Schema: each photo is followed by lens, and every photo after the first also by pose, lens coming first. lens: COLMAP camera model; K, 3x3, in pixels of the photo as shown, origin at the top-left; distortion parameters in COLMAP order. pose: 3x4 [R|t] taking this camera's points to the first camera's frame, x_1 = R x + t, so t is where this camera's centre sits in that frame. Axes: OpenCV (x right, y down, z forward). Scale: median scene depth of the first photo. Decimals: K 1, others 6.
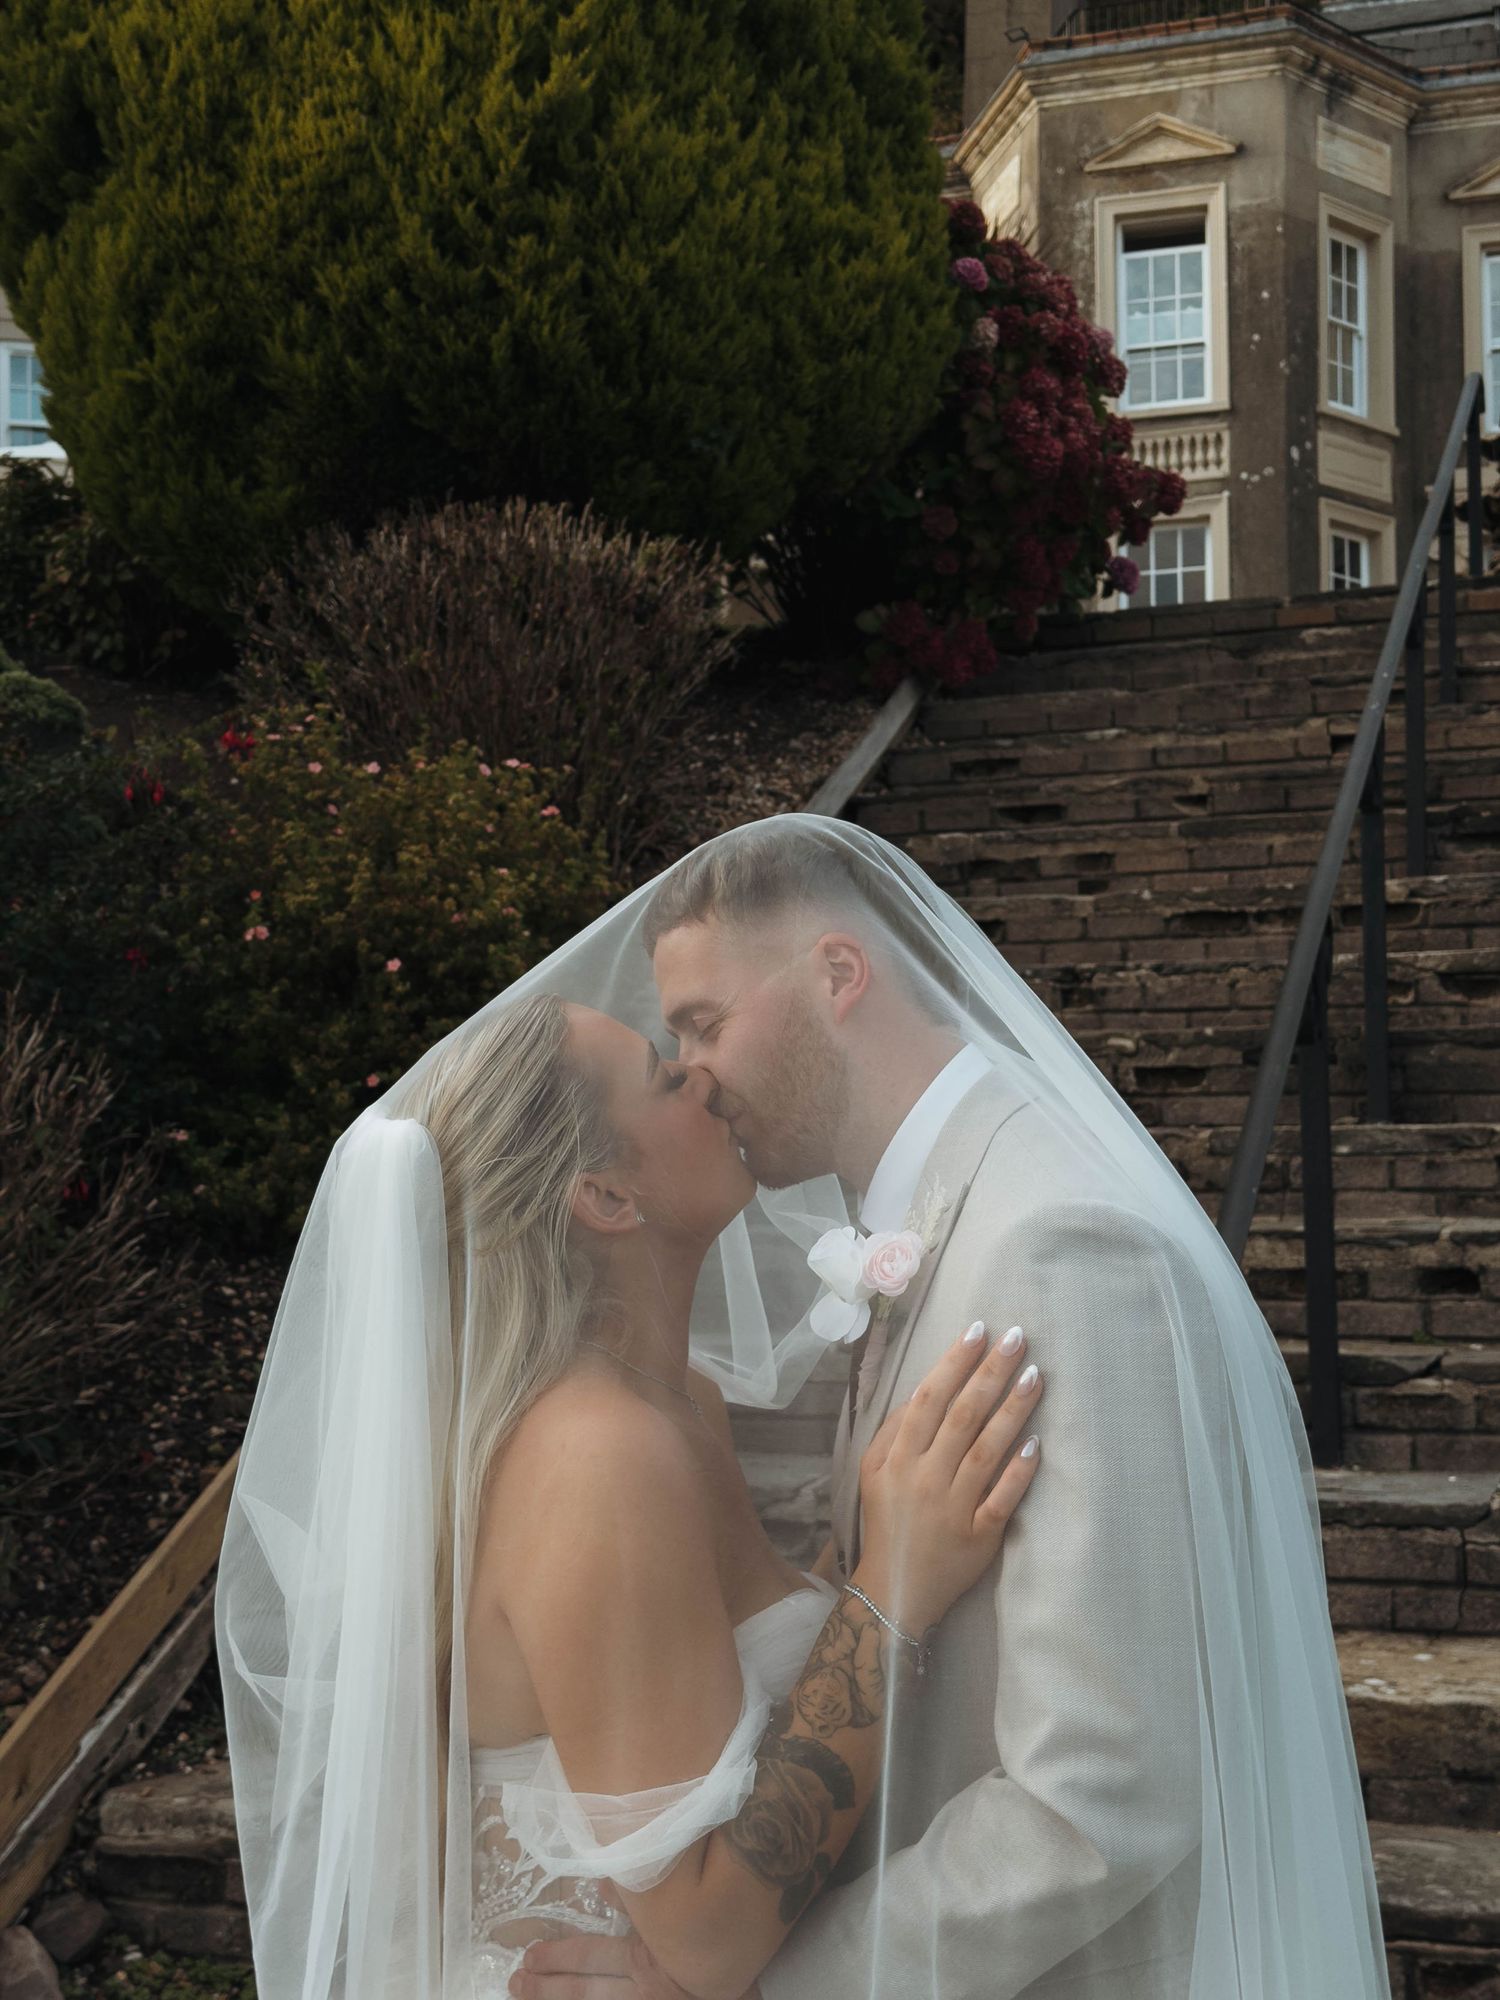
lens RADIAL K [[2787.2, 0, 750.0], [0, 2787.2, 1000.0], [0, 0, 1]] dist [0.211467, -0.481644]
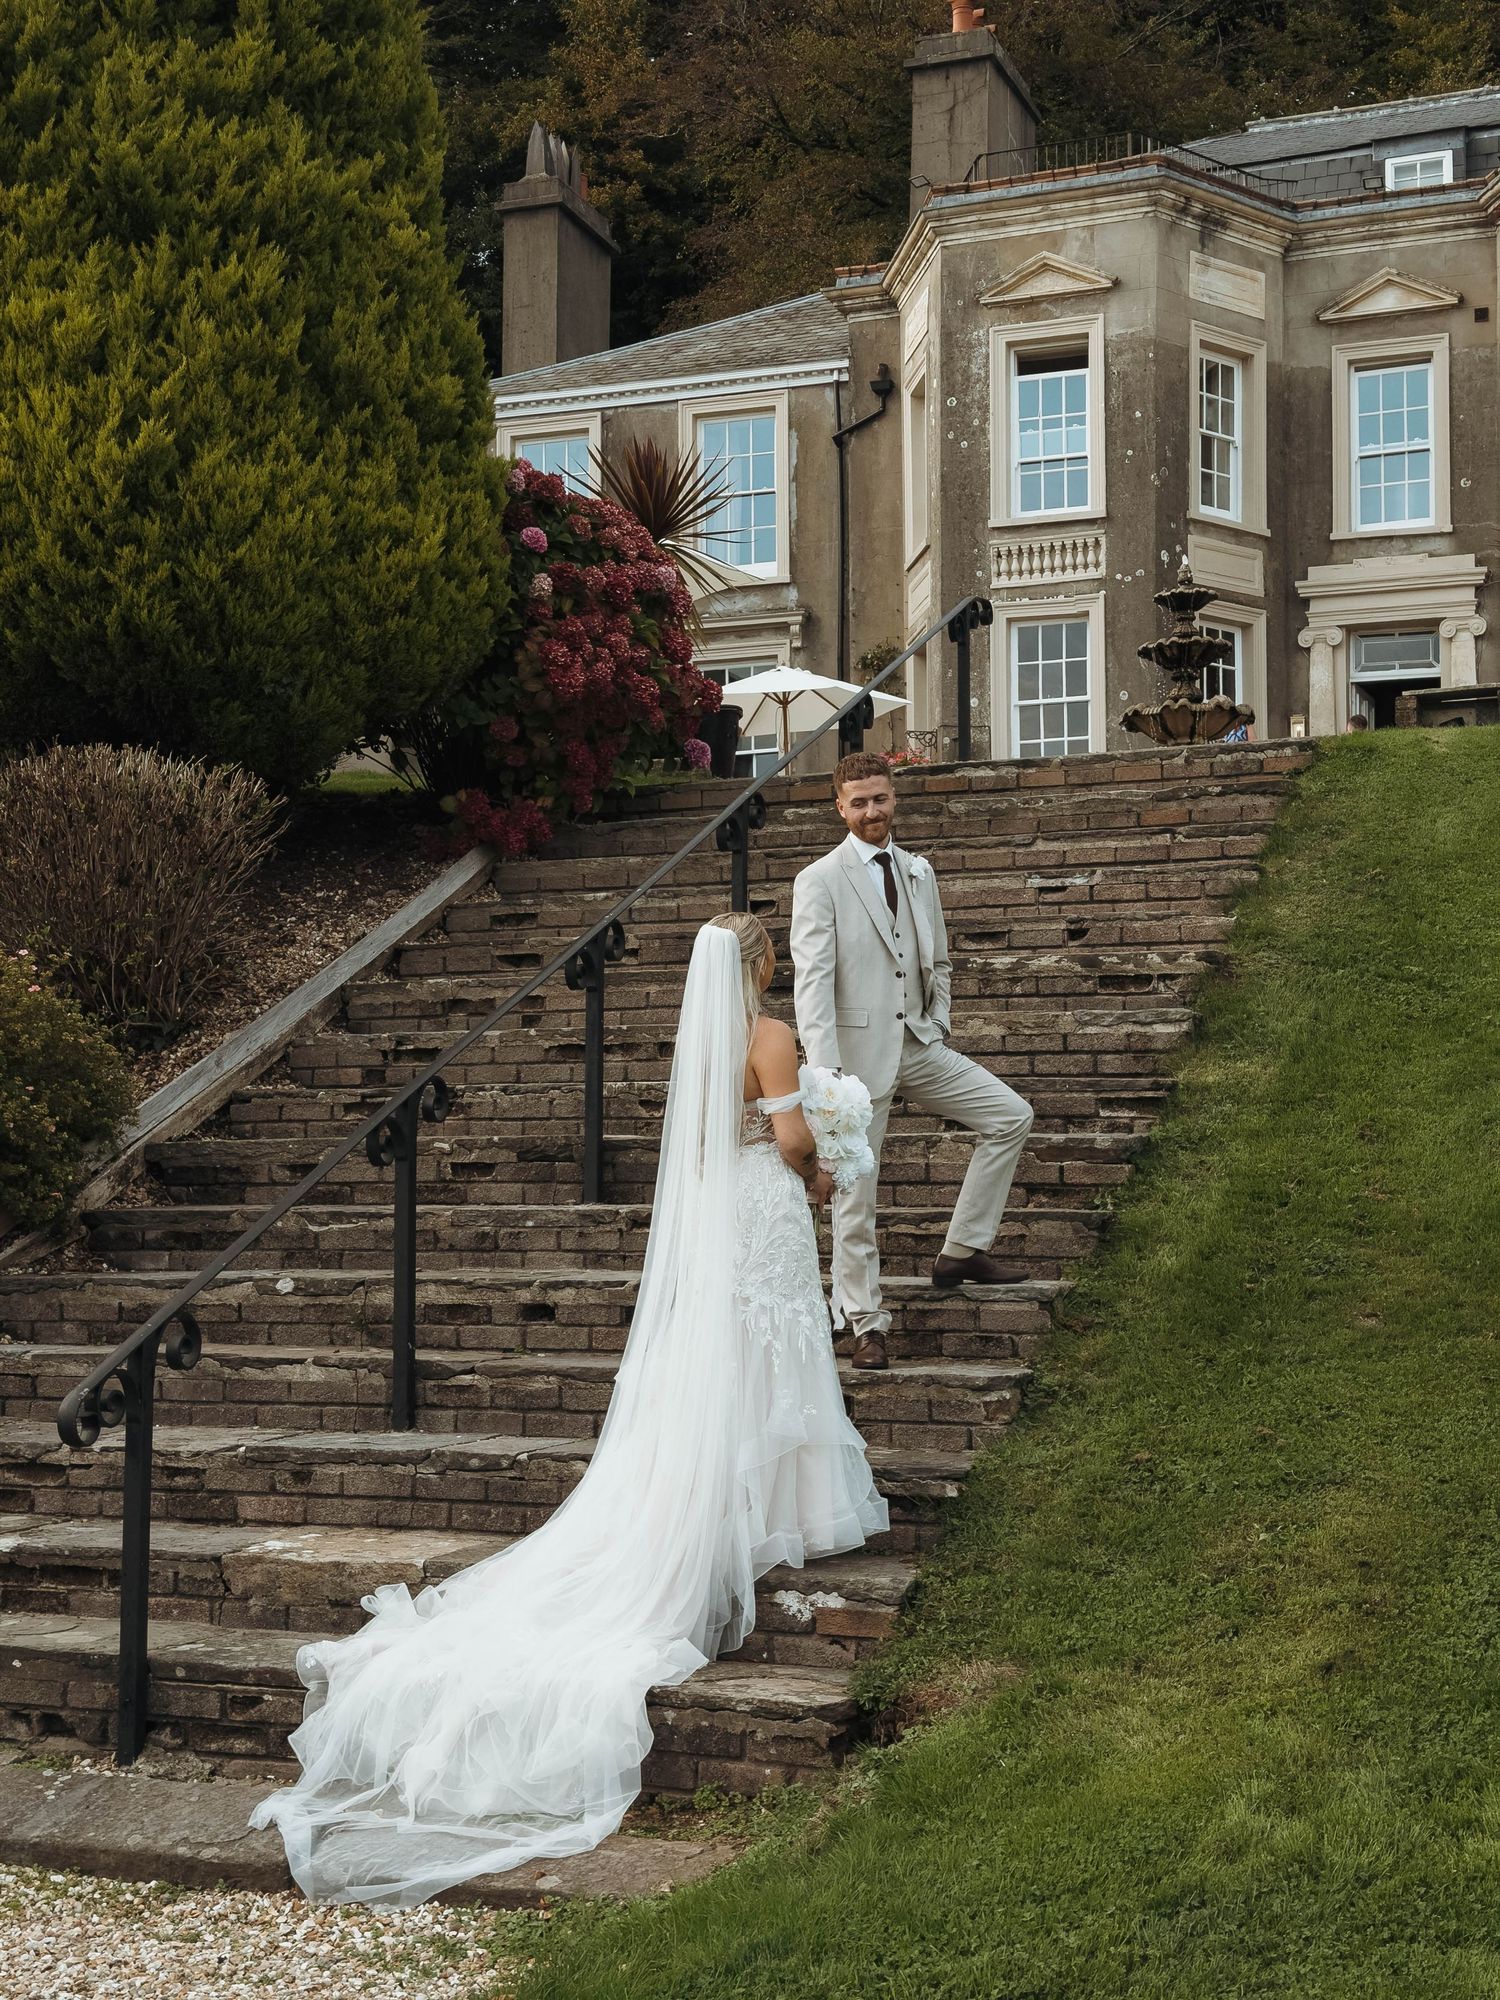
lens RADIAL K [[2787.2, 0, 750.0], [0, 2787.2, 1000.0], [0, 0, 1]] dist [0.211467, -0.481644]
pose [[0.997965, 0.001529, -0.063749, 0.290296], [-0.001771, 0.999991, -0.003739, -0.041601], [0.063743, 0.003844, 0.997959, -0.329755]]
